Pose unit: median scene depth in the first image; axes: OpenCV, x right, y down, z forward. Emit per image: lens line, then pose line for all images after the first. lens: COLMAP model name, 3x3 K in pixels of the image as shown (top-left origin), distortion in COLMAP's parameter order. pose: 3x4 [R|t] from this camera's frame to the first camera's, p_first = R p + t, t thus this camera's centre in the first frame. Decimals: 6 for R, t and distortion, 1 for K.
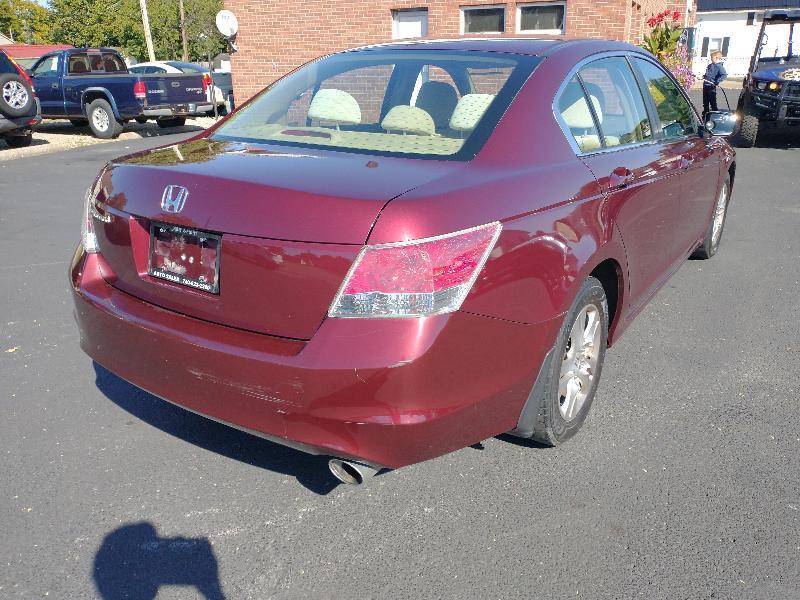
lens RADIAL K [[675.7, 0, 401.9], [0, 675.7, 314.9], [0, 0, 1]] dist [0.001857, -0.033308]
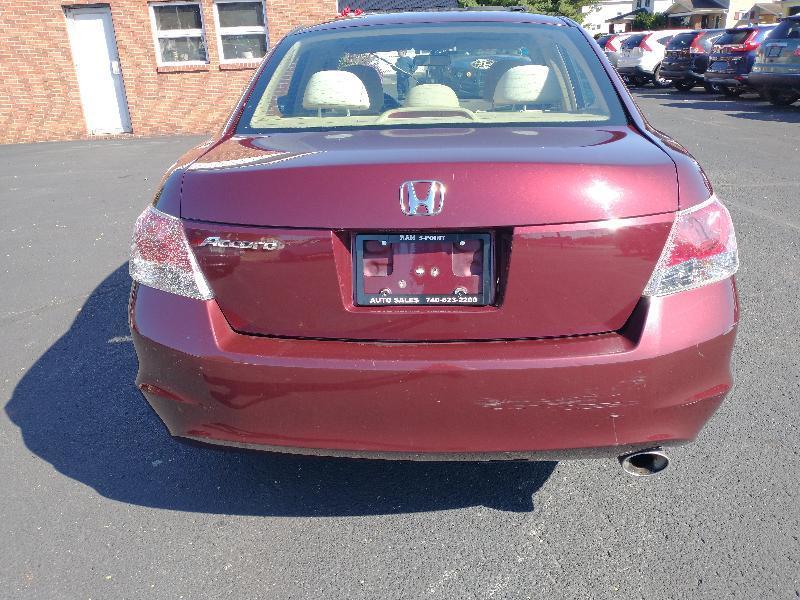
lens RADIAL K [[675.7, 0, 401.9], [0, 675.7, 314.9], [0, 0, 1]] dist [0.001857, -0.033308]
pose [[0.848009, -0.206147, 0.488246, -0.494972], [0.210131, 0.976526, 0.047342, -0.051748], [-0.486544, 0.062449, 0.871421, 0.217314]]
